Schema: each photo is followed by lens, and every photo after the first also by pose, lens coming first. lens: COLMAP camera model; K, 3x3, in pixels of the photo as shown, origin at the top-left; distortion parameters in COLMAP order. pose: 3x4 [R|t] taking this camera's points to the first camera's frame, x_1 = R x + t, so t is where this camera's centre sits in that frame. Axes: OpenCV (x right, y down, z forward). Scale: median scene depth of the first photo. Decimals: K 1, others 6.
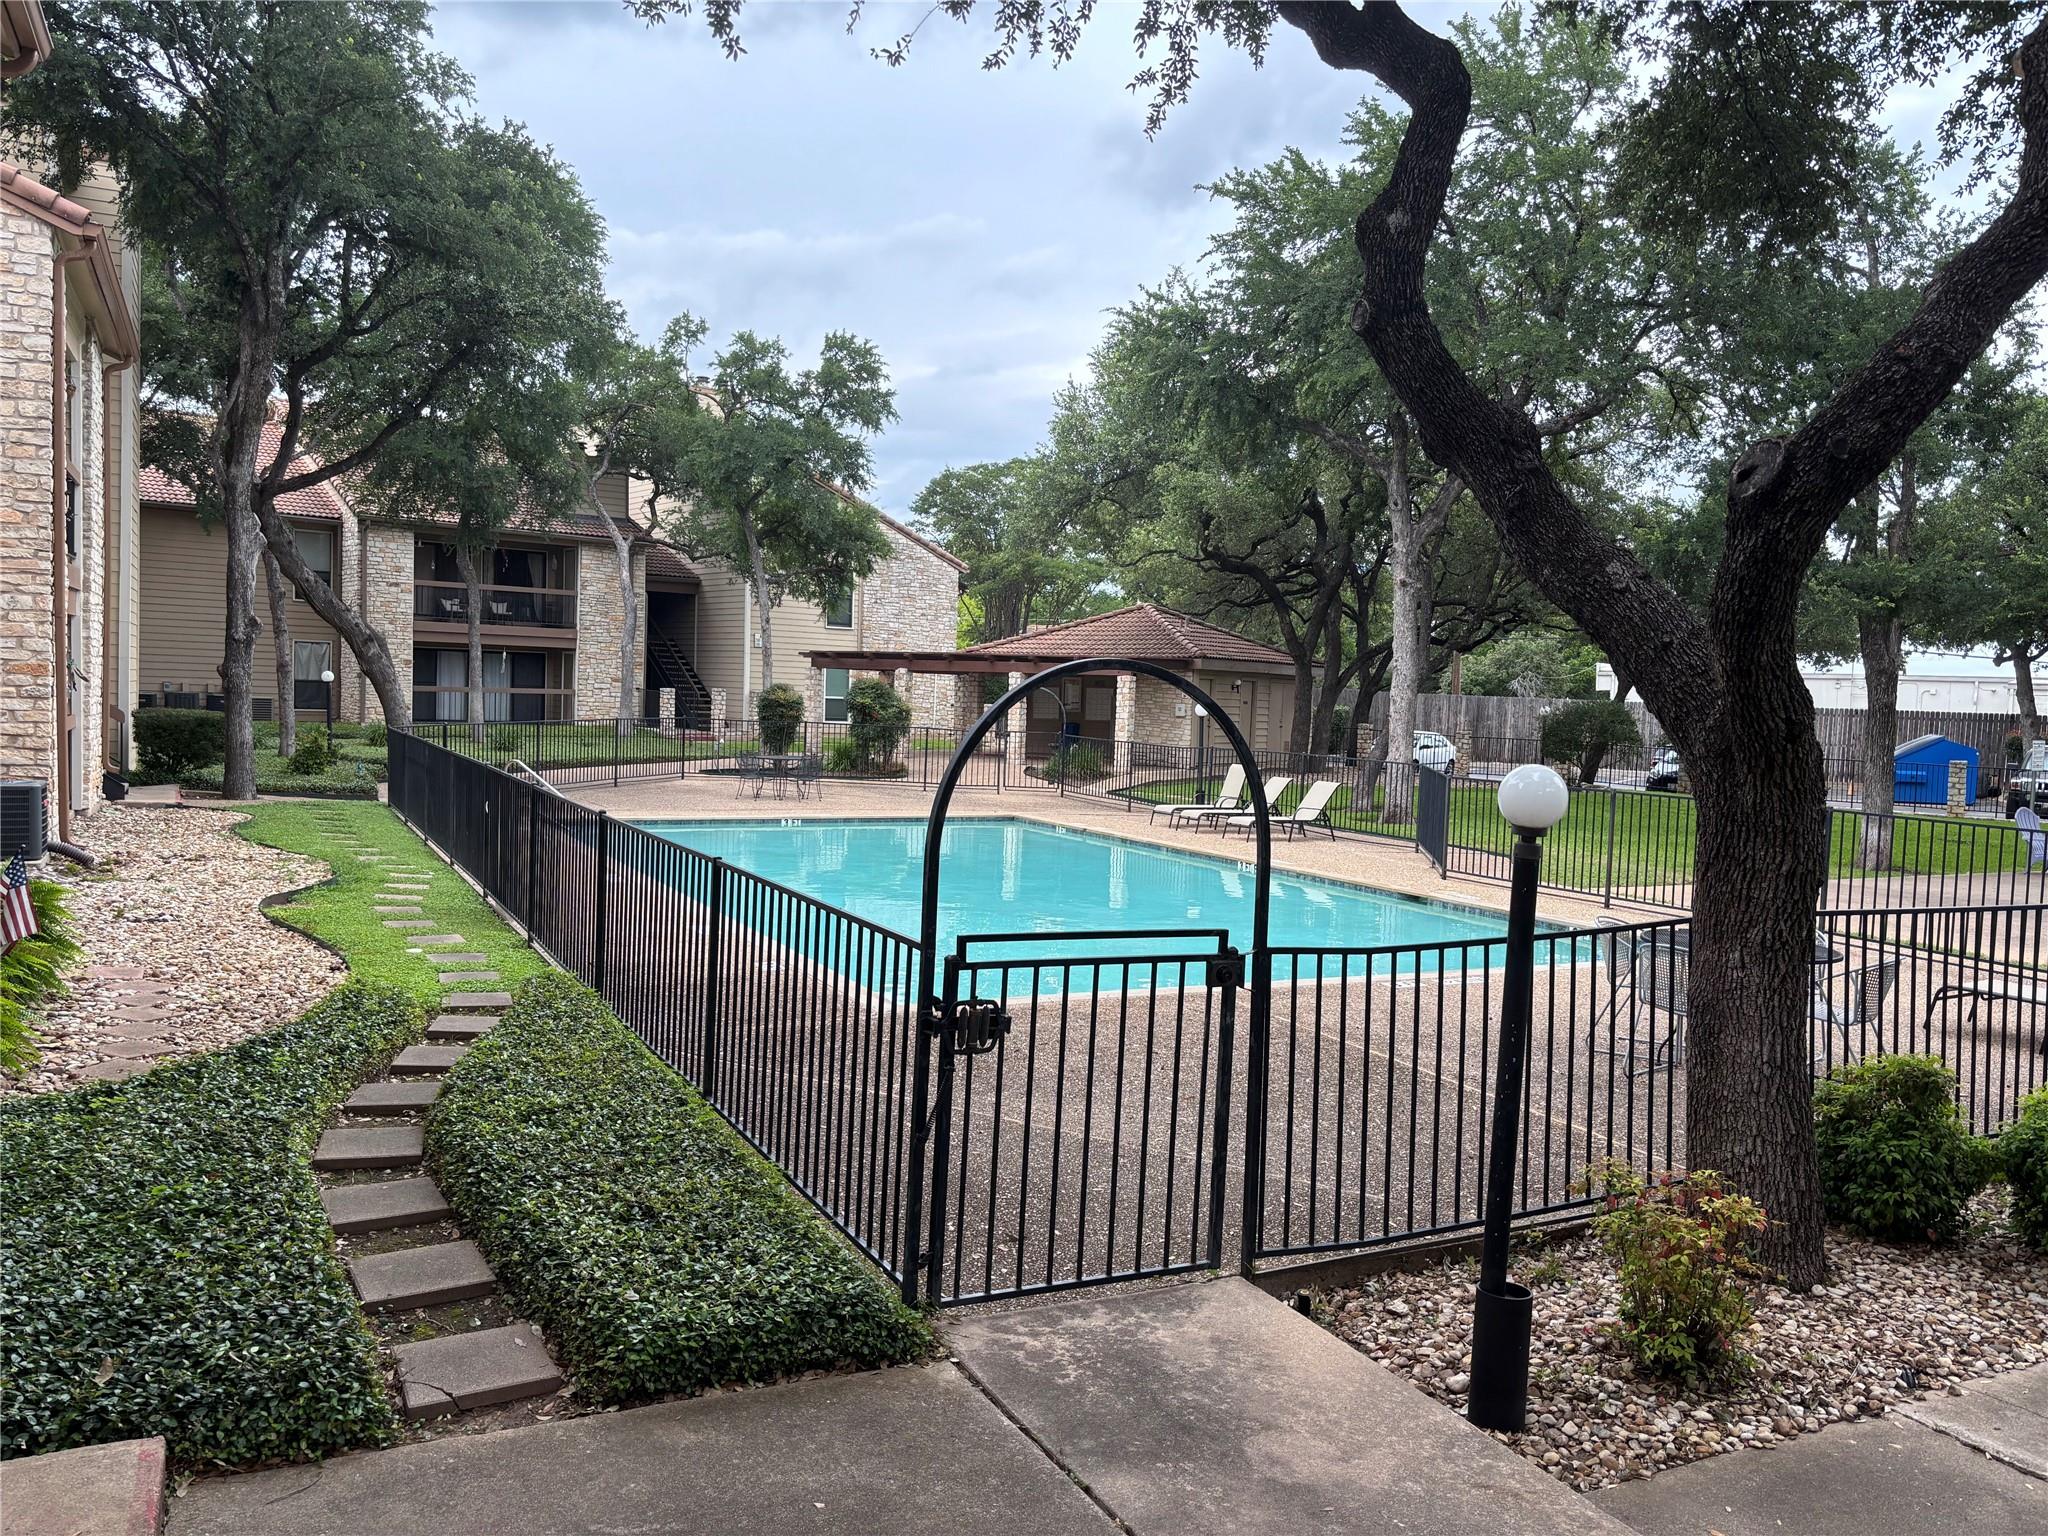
lens RADIAL K [[1558.5, 0, 1022.8], [0, 1558.5, 758.5], [0, 0, 1]] dist [0.042492, -0.039712]
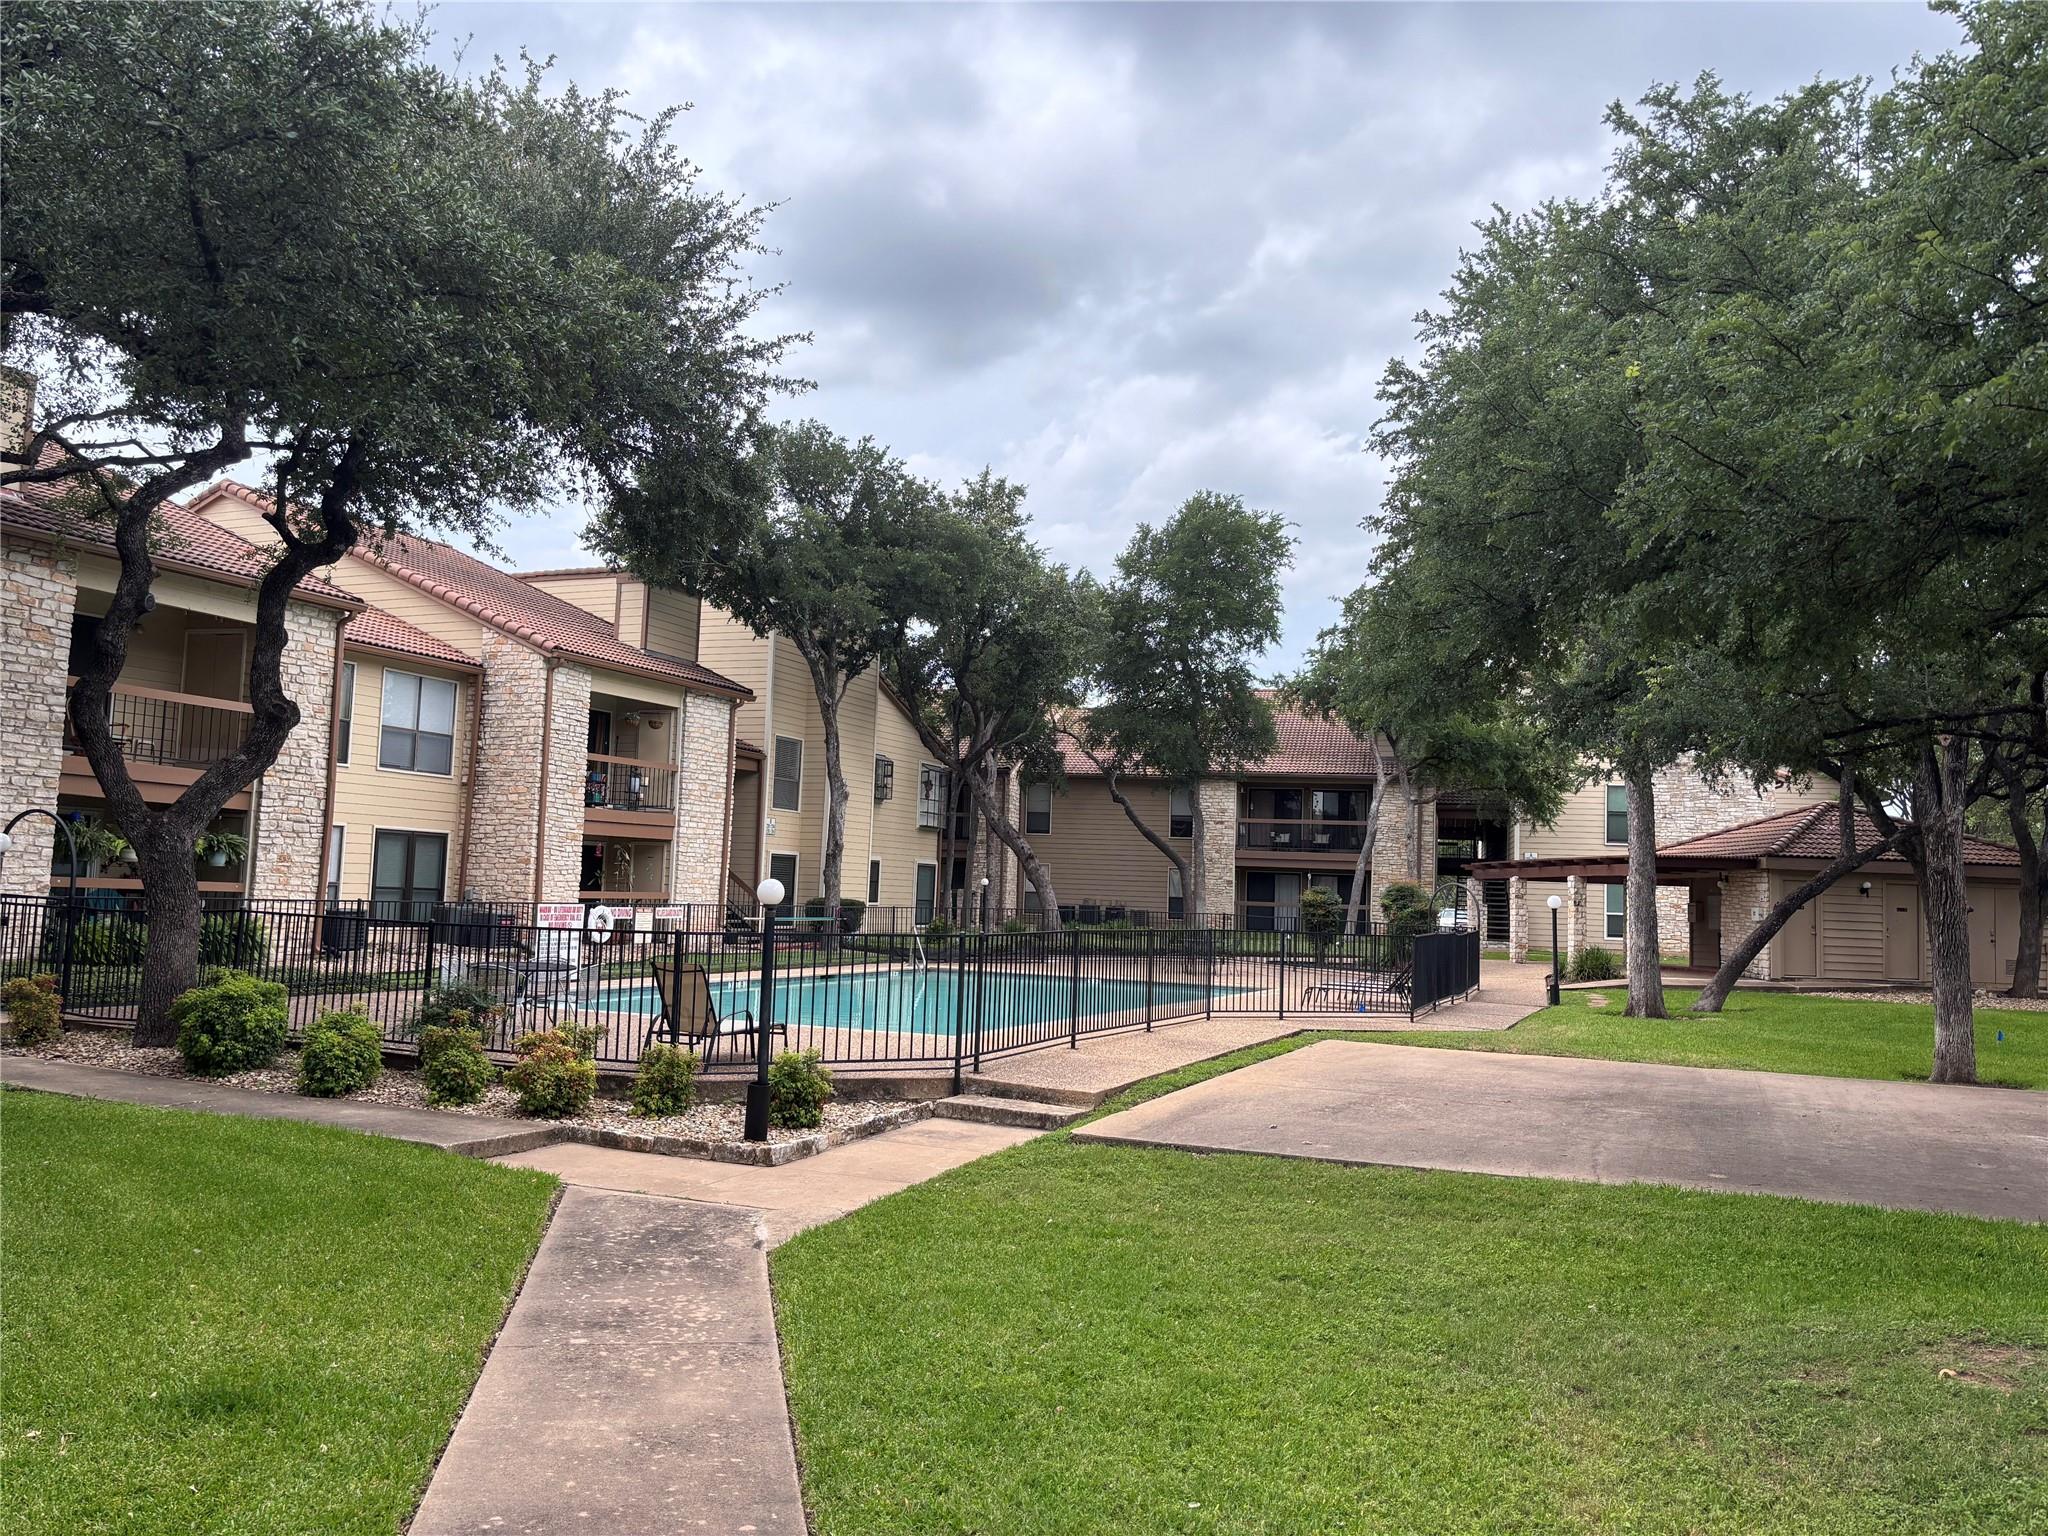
lens RADIAL K [[1558.5, 0, 1029.2], [0, 1558.5, 777.8], [0, 0, 1]] dist [0.042492, -0.039712]
pose [[0.636403, -0.071460, -0.768039, 0.554331], [-0.044471, 0.990644, -0.129021, 0.028770], [0.770073, 0.116265, 0.627271, 0.074254]]
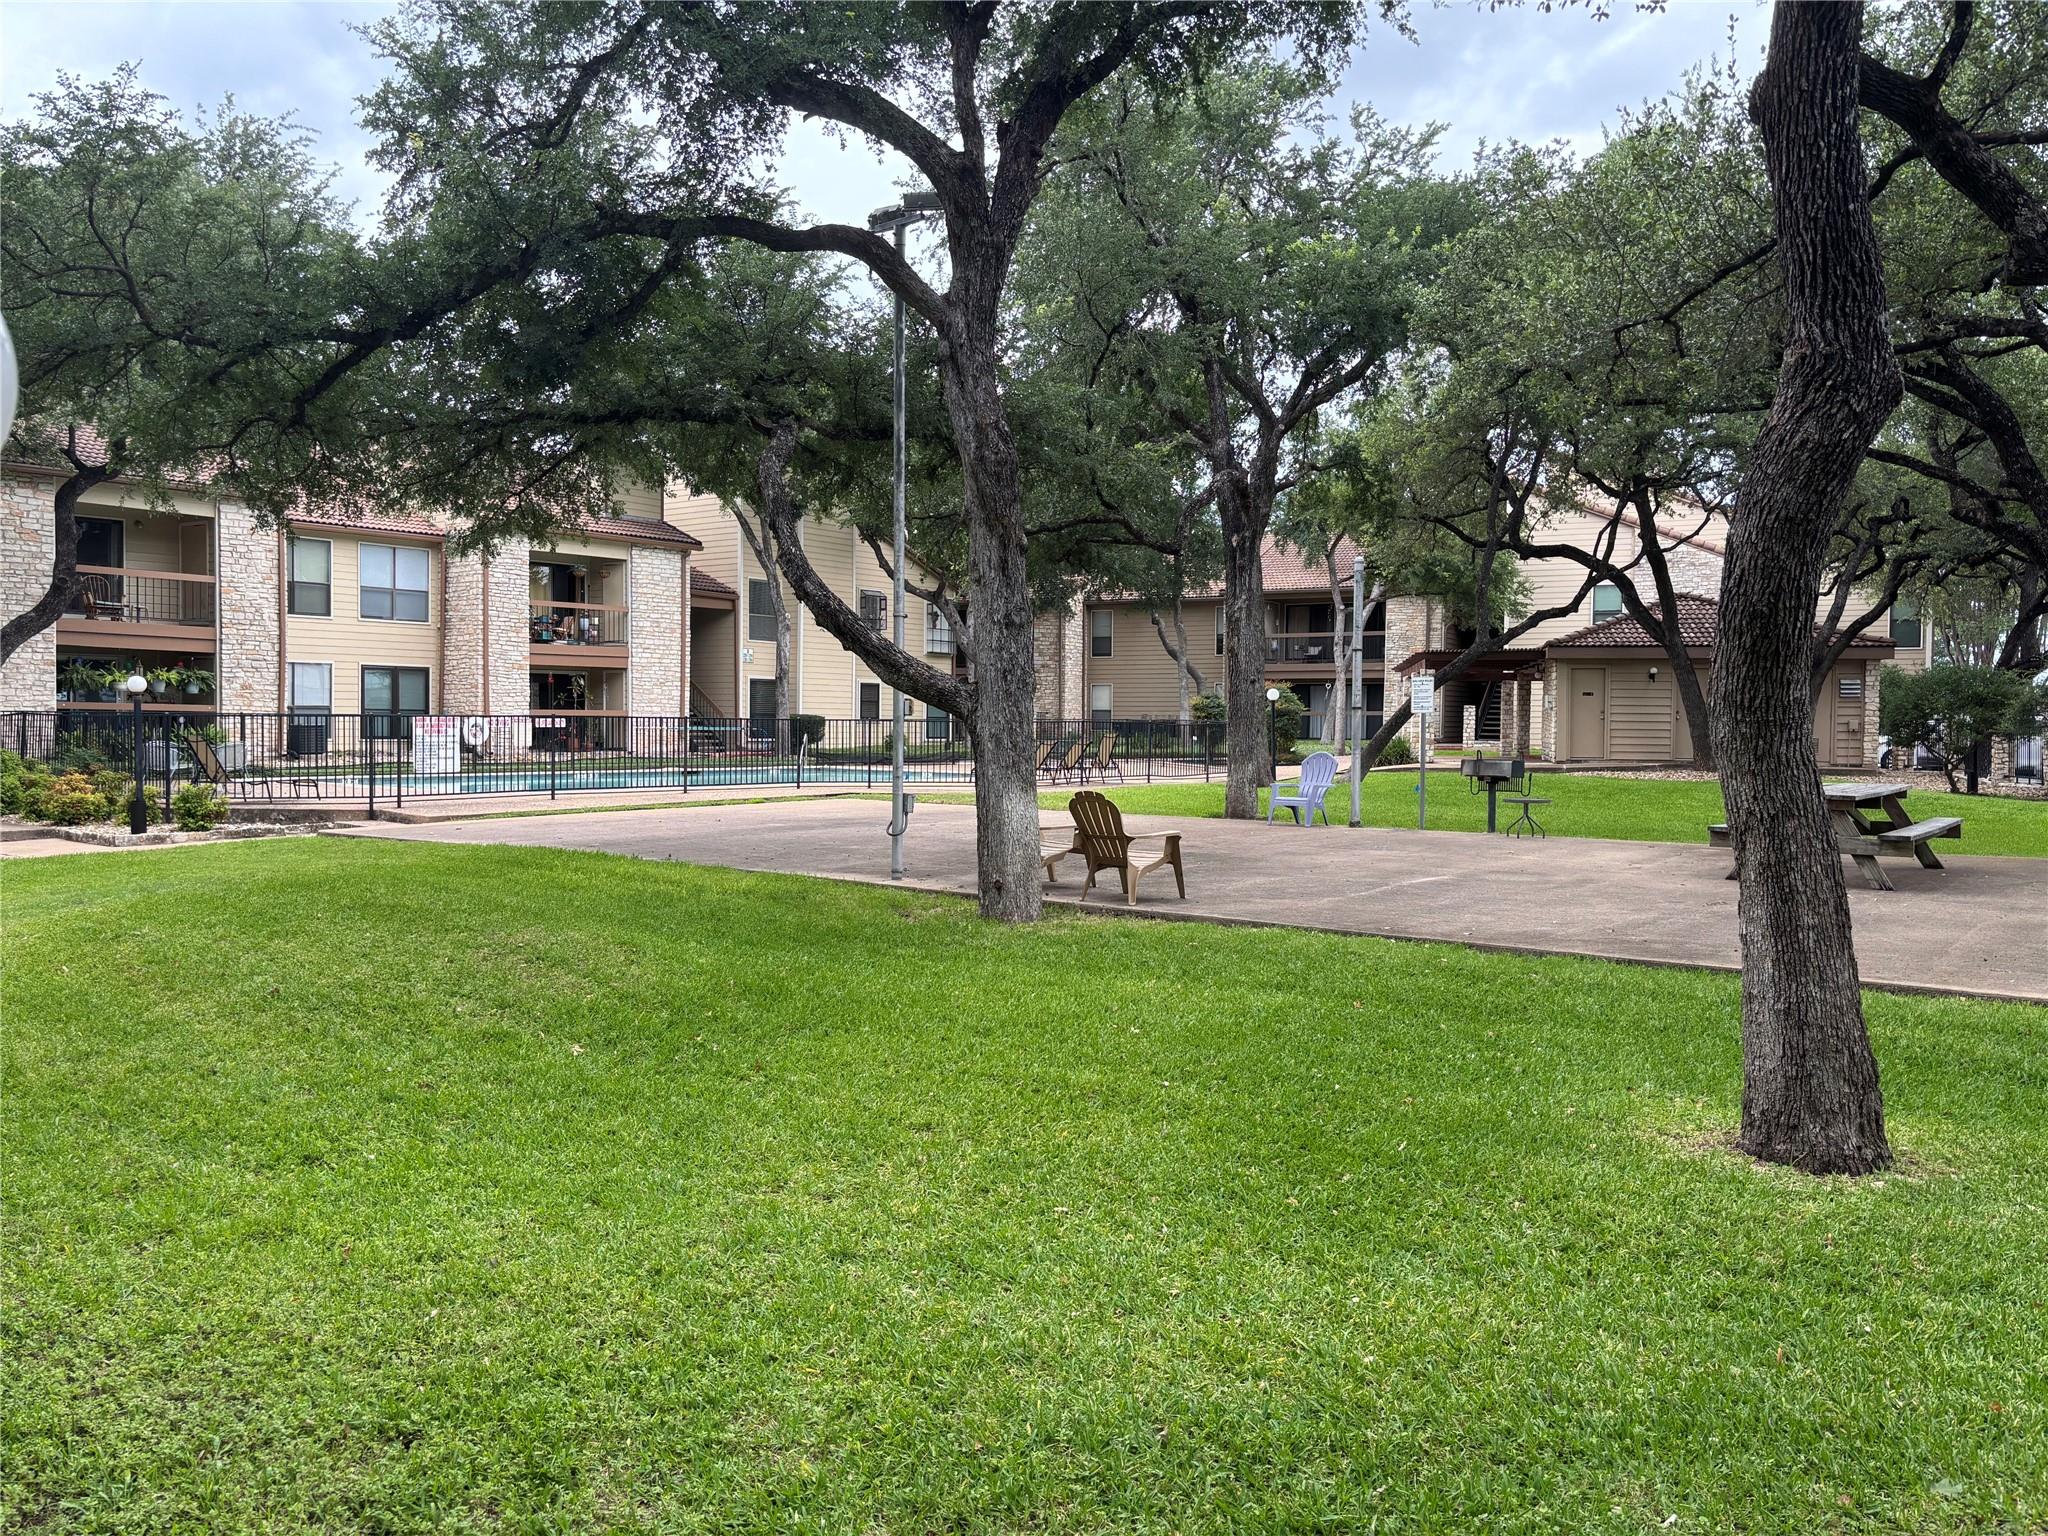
lens RADIAL K [[1558.5, 0, 1029.9], [0, 1558.5, 754.5], [0, 0, 1]] dist [0.042492, -0.039712]
pose [[0.410250, -0.013312, -0.911876, 0.870506], [-0.032507, 0.999045, -0.029210, 0.042498], [0.911393, 0.041626, 0.409426, 0.299886]]
